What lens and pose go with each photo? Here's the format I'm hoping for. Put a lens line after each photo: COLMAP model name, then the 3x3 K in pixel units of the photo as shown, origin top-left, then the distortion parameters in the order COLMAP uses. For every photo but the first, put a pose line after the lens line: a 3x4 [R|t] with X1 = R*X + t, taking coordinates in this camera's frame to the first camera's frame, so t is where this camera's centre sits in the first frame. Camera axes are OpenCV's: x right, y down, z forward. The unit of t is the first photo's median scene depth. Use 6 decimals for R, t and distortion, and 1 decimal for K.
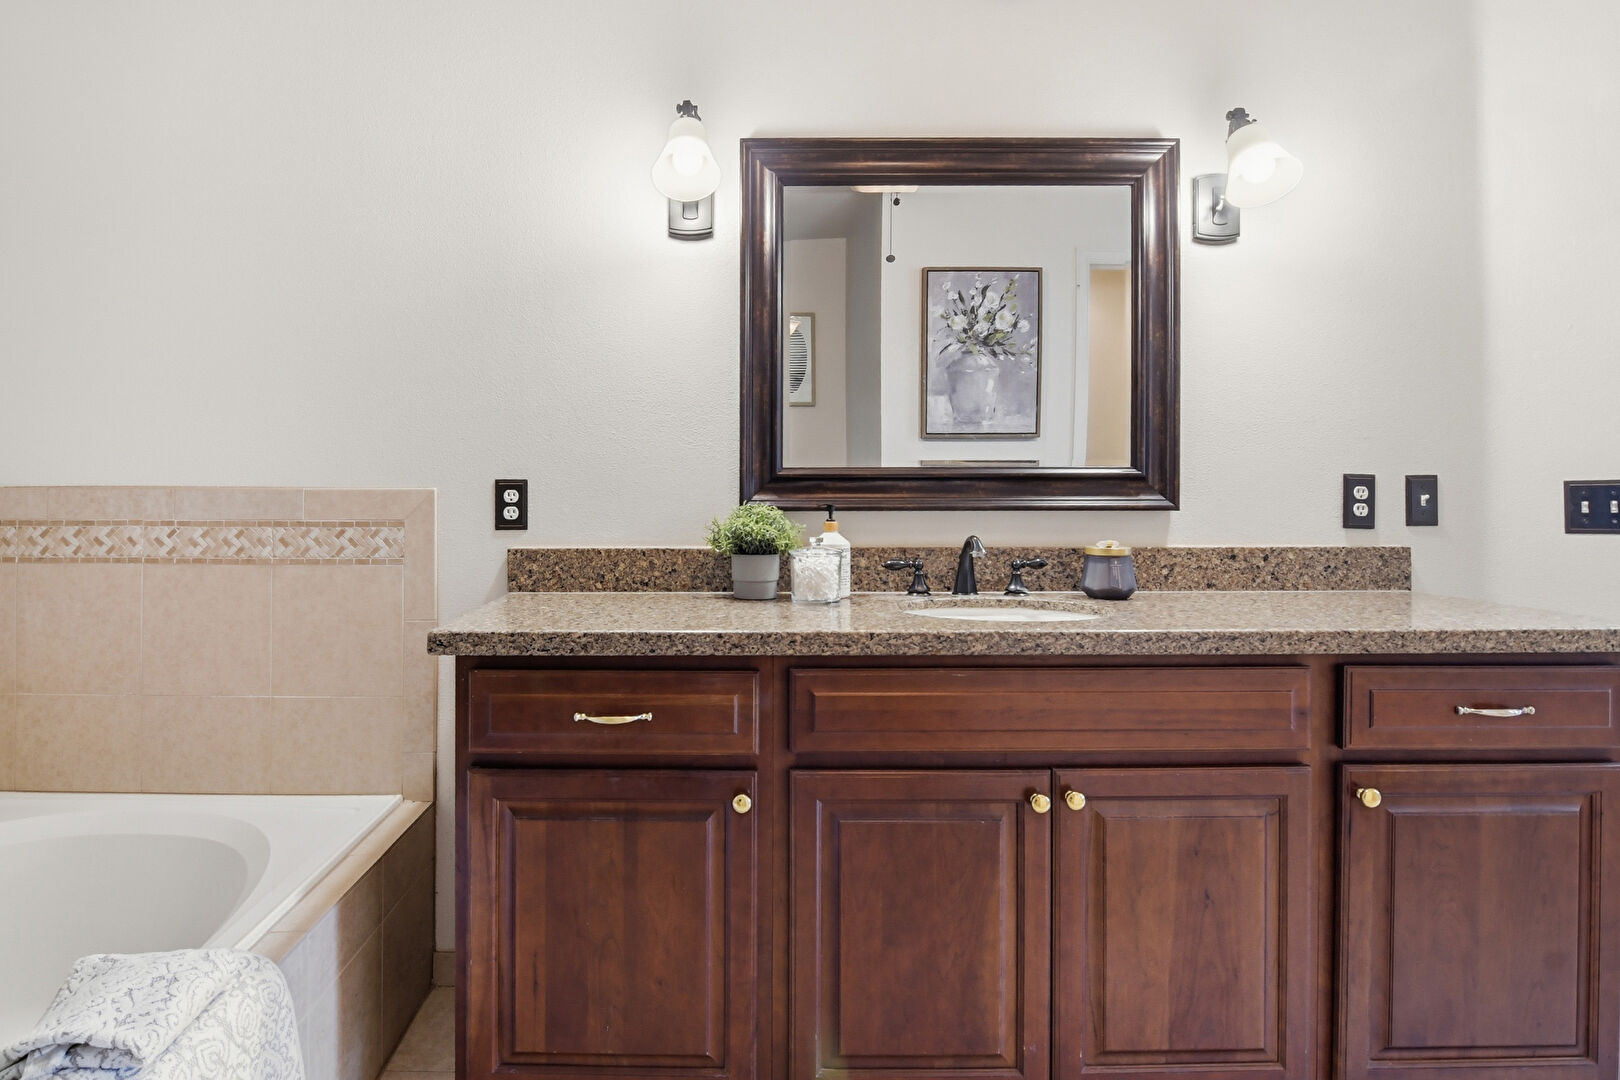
lens RADIAL K [[855.5, 0, 728.3], [0, 855.5, 497.6], [0, 0, 1]] dist [-0.001125, -0.013379]
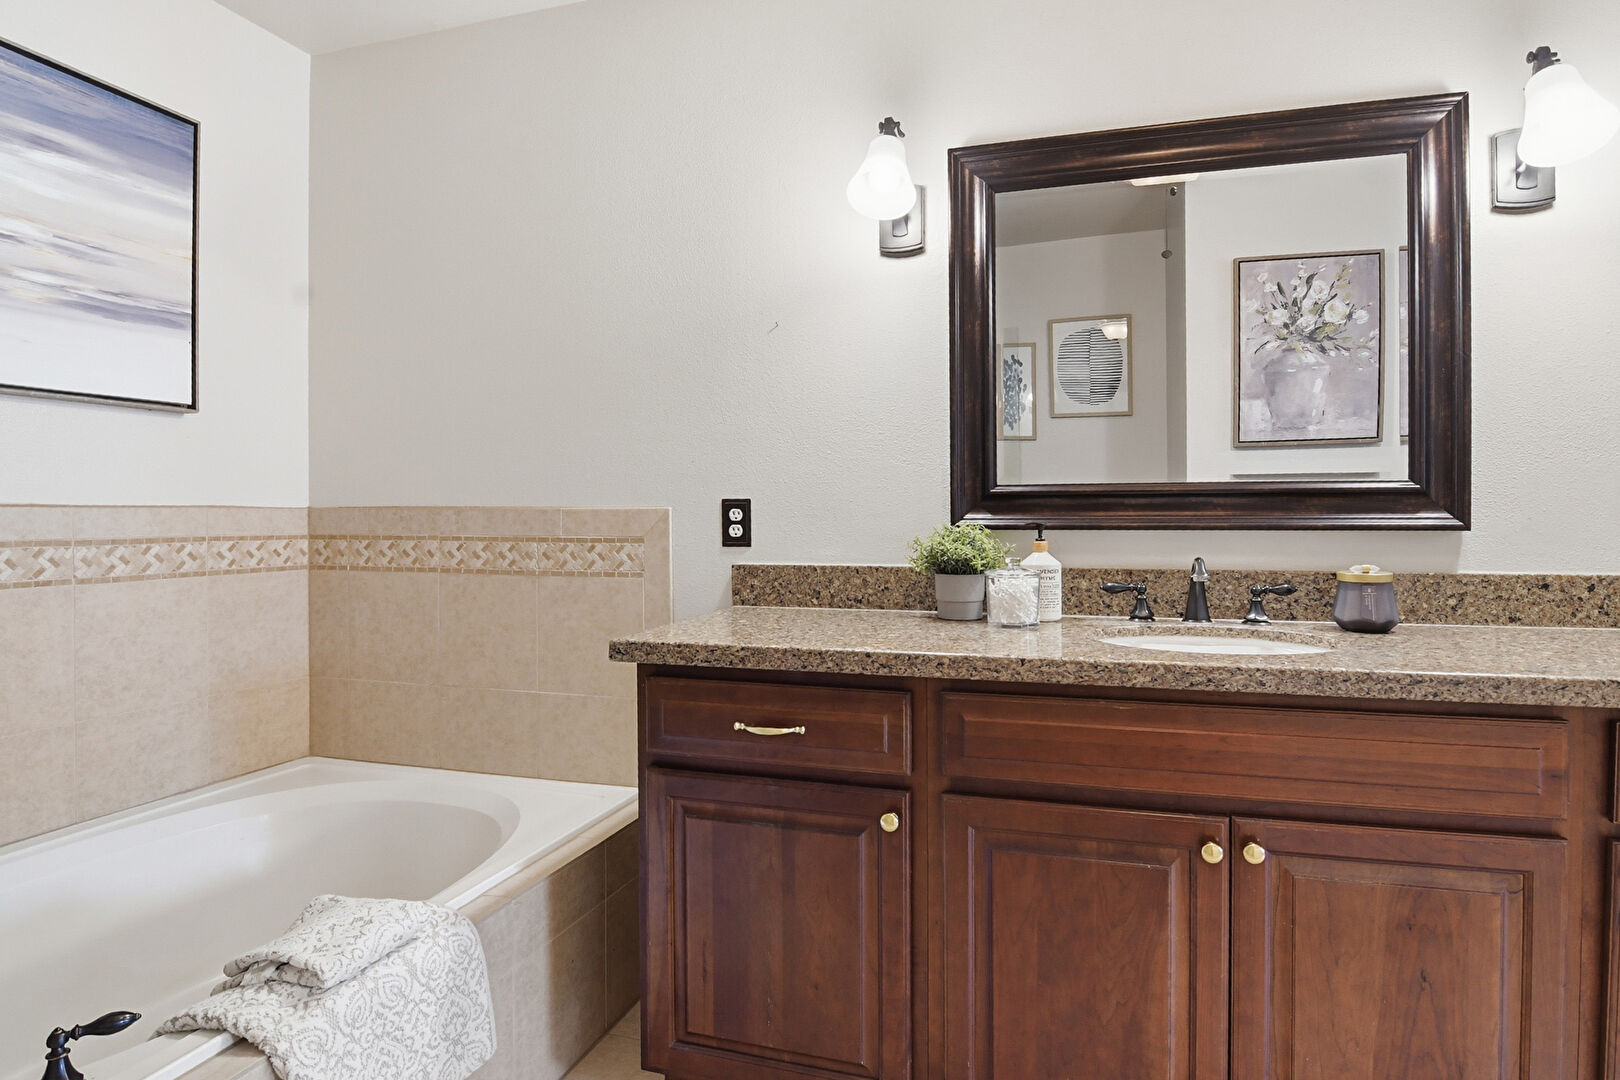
lens RADIAL K [[869.3, 0, 852.5], [0, 869.3, 524.7], [0, 0, 1]] dist [-0.002687, -0.015498]
pose [[0.963807, 0.002254, -0.266590, 0.185385], [0.002145, 0.999866, 0.016209, -0.006881], [0.266591, -0.016195, 0.963674, 0.006332]]
